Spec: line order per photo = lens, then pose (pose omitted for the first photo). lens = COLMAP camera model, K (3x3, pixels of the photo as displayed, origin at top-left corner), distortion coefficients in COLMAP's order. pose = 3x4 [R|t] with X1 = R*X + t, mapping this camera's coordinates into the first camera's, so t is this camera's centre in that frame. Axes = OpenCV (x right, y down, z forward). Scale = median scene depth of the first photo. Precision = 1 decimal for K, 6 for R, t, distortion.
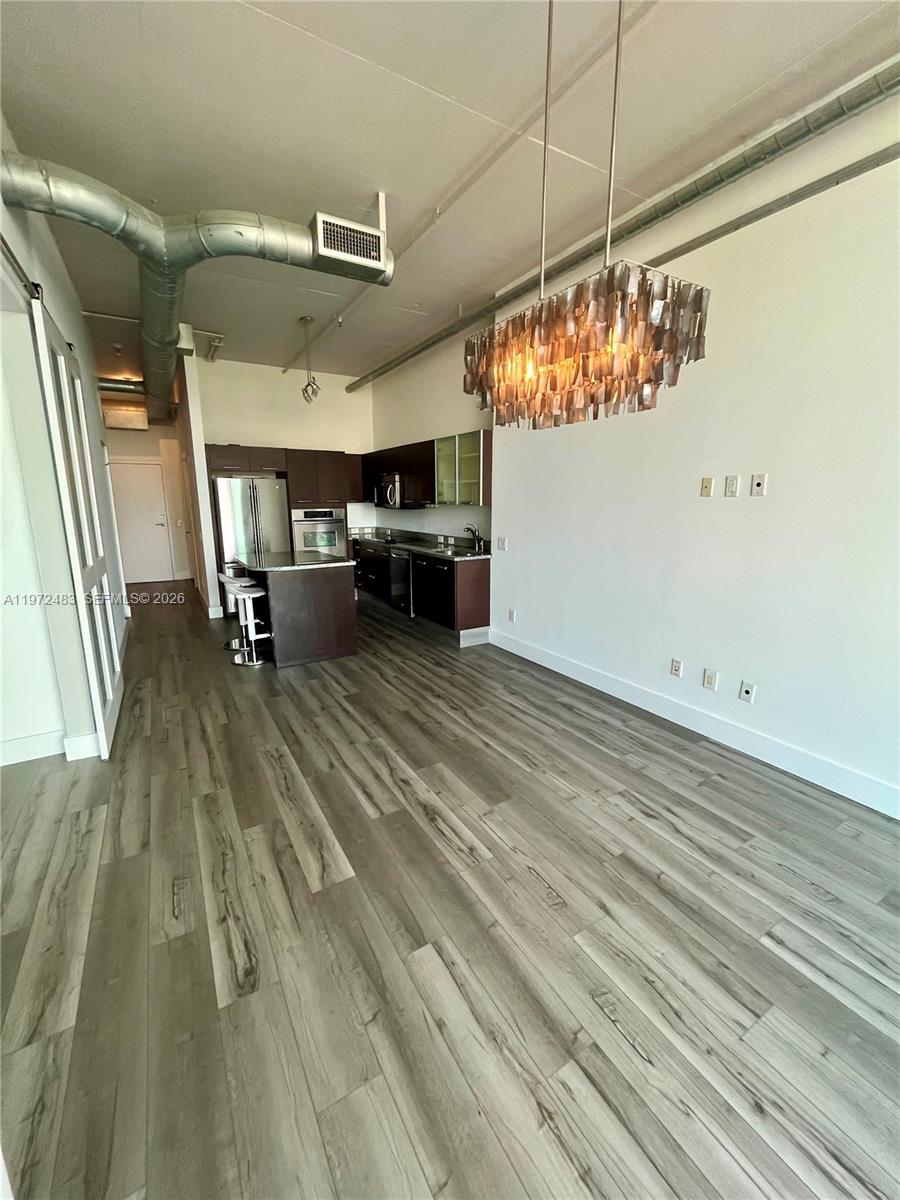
lens RADIAL K [[482.6, 0, 449.7], [0, 482.6, 597.1], [0, 0, 1]] dist [-0.003596, -0.000375]
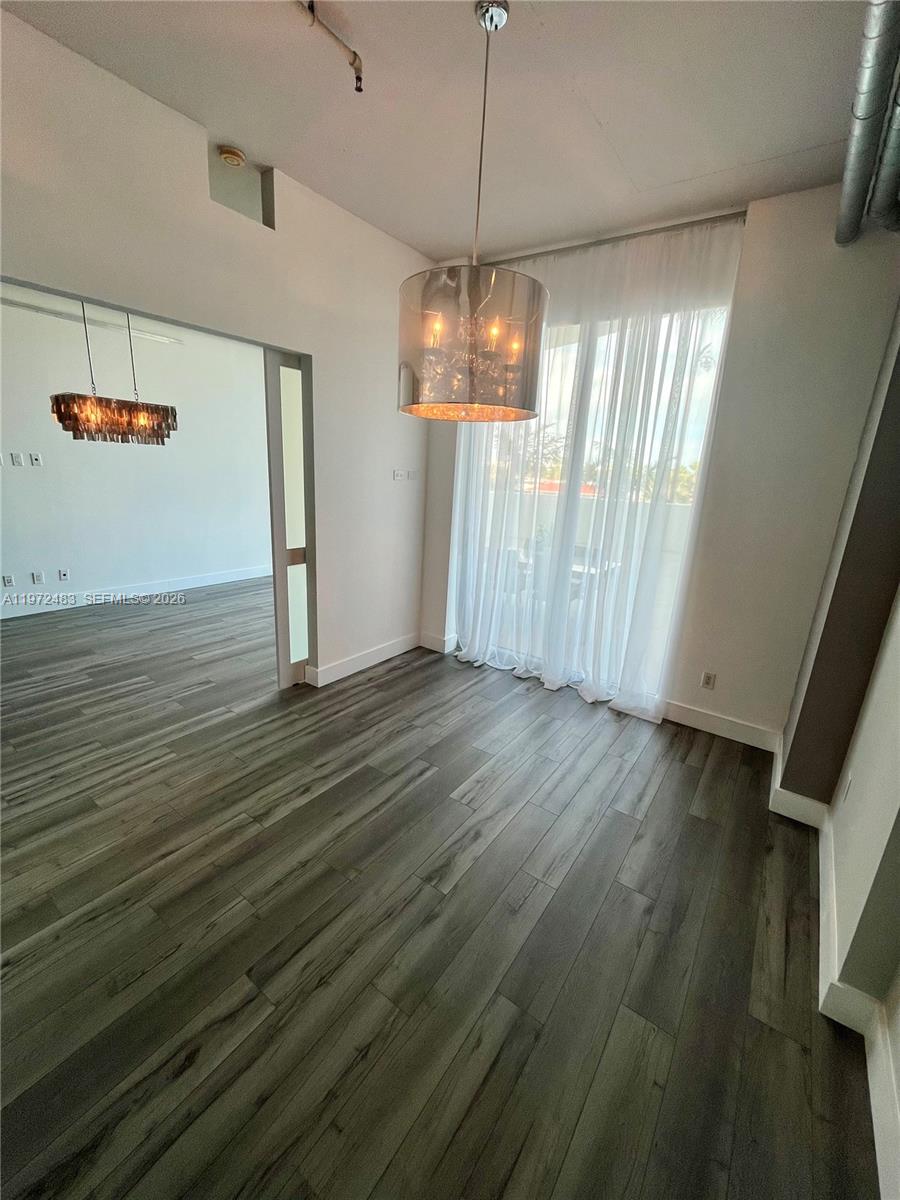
lens RADIAL K [[482.6, 0, 452.2], [0, 482.6, 598.0], [0, 0, 1]] dist [-0.003596, -0.000375]
pose [[-0.400604, -0.264632, 0.877204, -1.464154], [0.128877, 0.931591, 0.339895, -0.140146], [-0.907143, 0.249214, -0.339094, 0.283480]]
